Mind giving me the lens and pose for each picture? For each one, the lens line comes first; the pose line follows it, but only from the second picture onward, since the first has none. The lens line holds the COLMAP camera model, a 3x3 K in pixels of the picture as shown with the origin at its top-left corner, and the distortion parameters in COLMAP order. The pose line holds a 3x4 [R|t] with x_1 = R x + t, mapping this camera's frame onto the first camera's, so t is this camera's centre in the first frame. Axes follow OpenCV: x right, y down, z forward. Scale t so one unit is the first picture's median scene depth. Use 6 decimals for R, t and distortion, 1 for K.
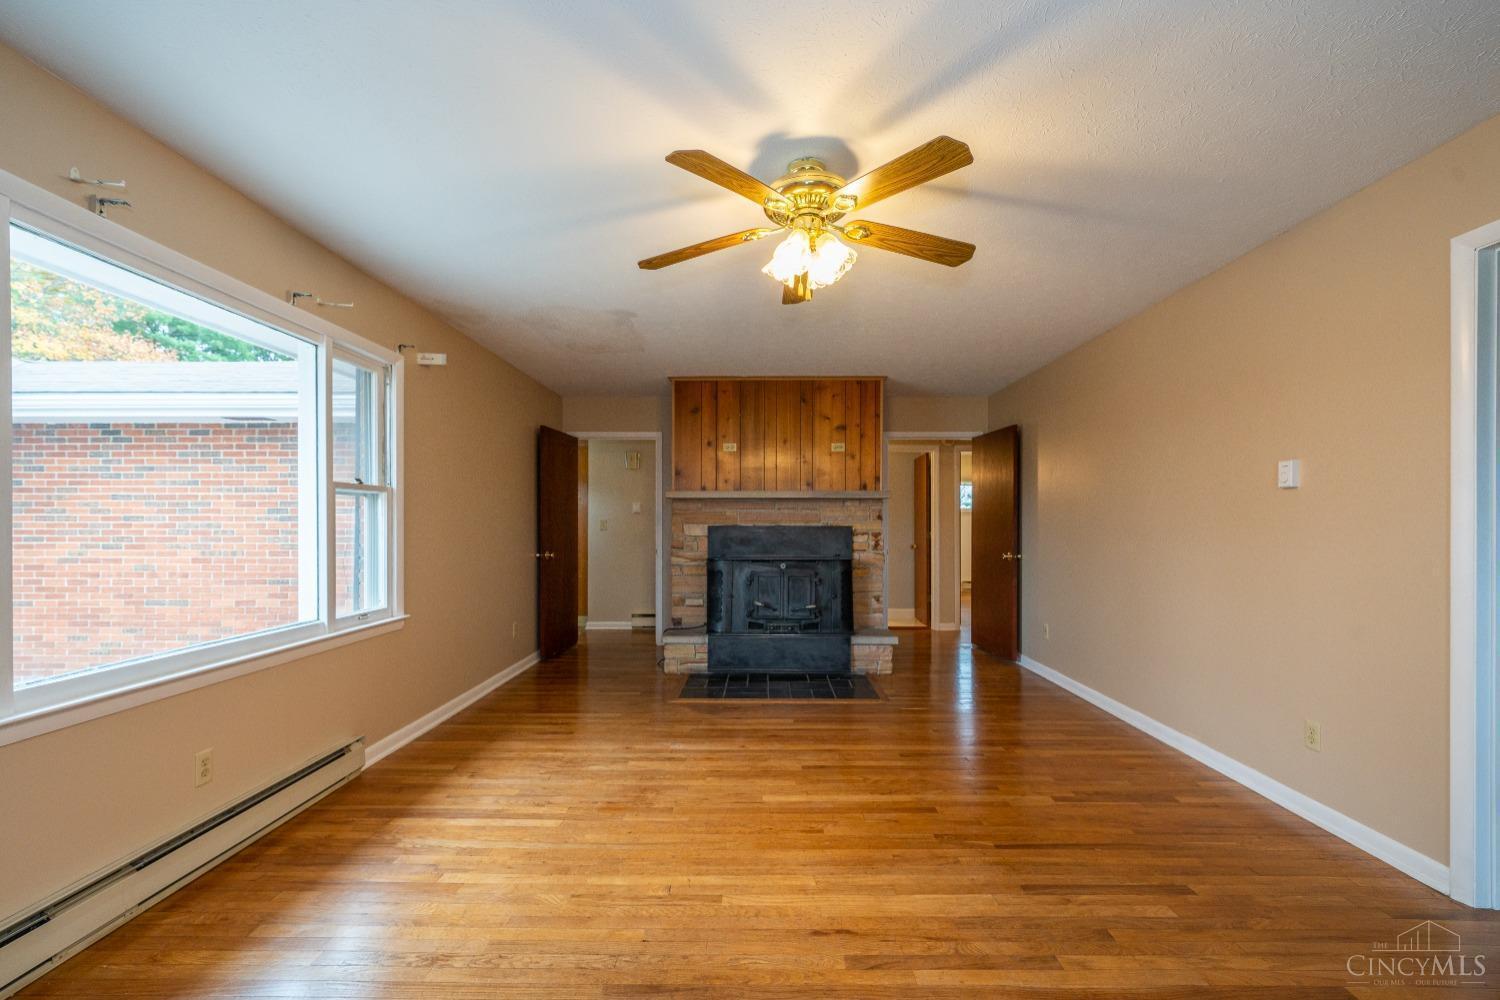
lens RADIAL K [[650.4, 0, 752.8], [0, 650.4, 512.6], [0, 0, 1]] dist [0.000263, 0.000002]
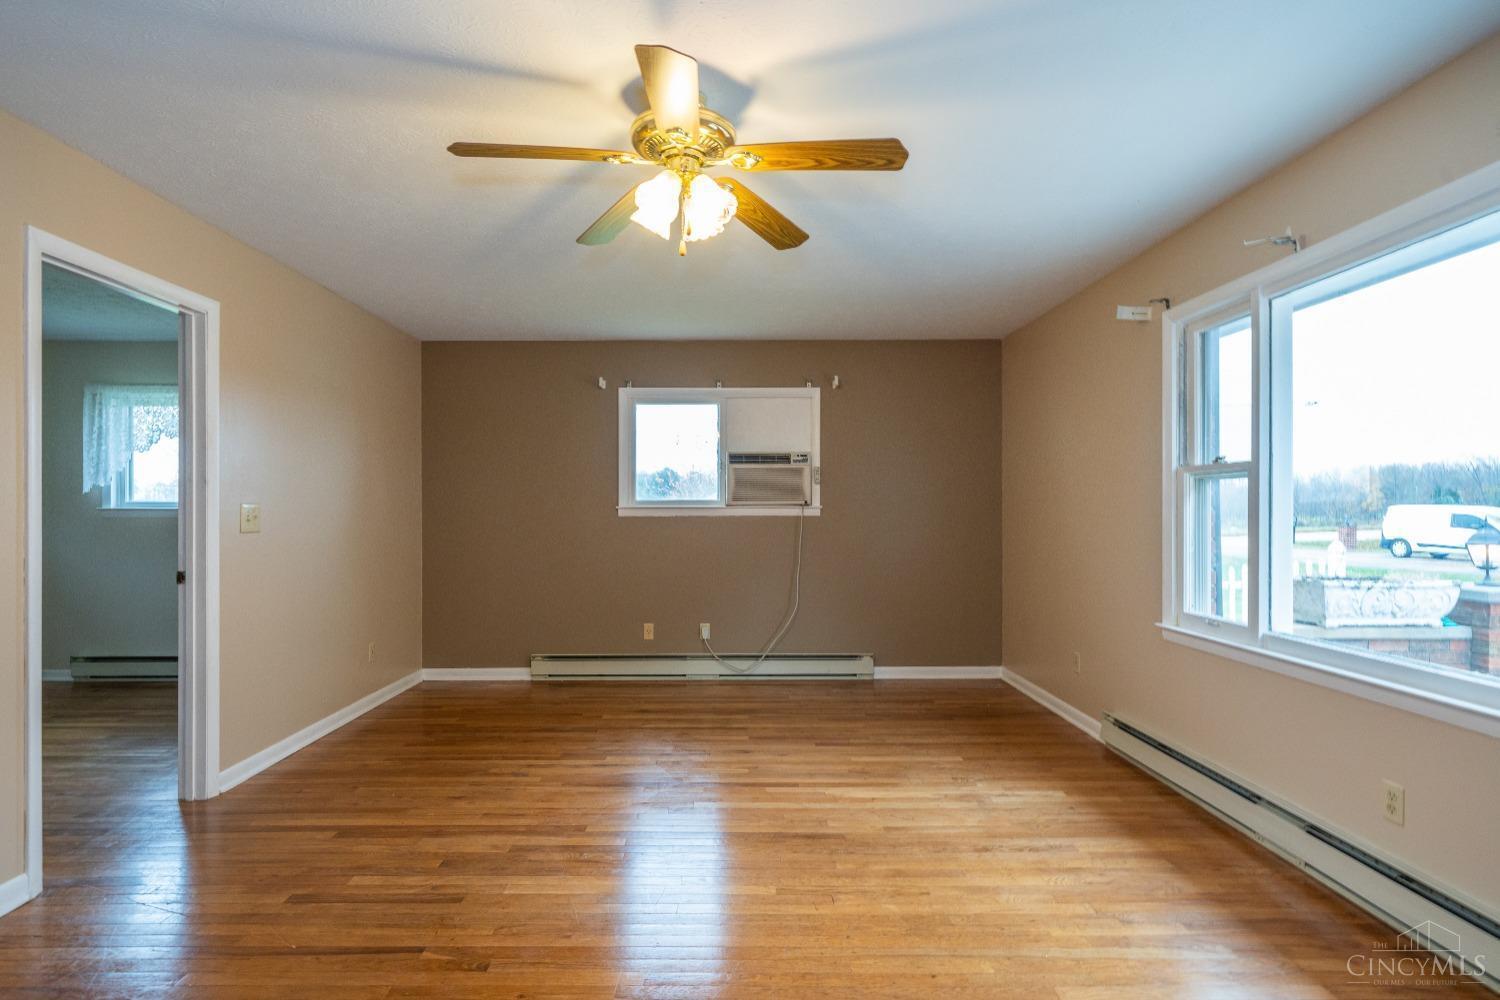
lens RADIAL K [[736.5, 0, 746.5], [0, 736.5, 509.2], [0, 0, 1]] dist [-0.000405, -0.000051]
pose [[-0.999508, 0.000391, -0.031368, 0.033712], [0.000932, 0.999851, -0.017233, 0.026280], [0.031357, -0.017253, -0.999359, 2.136452]]
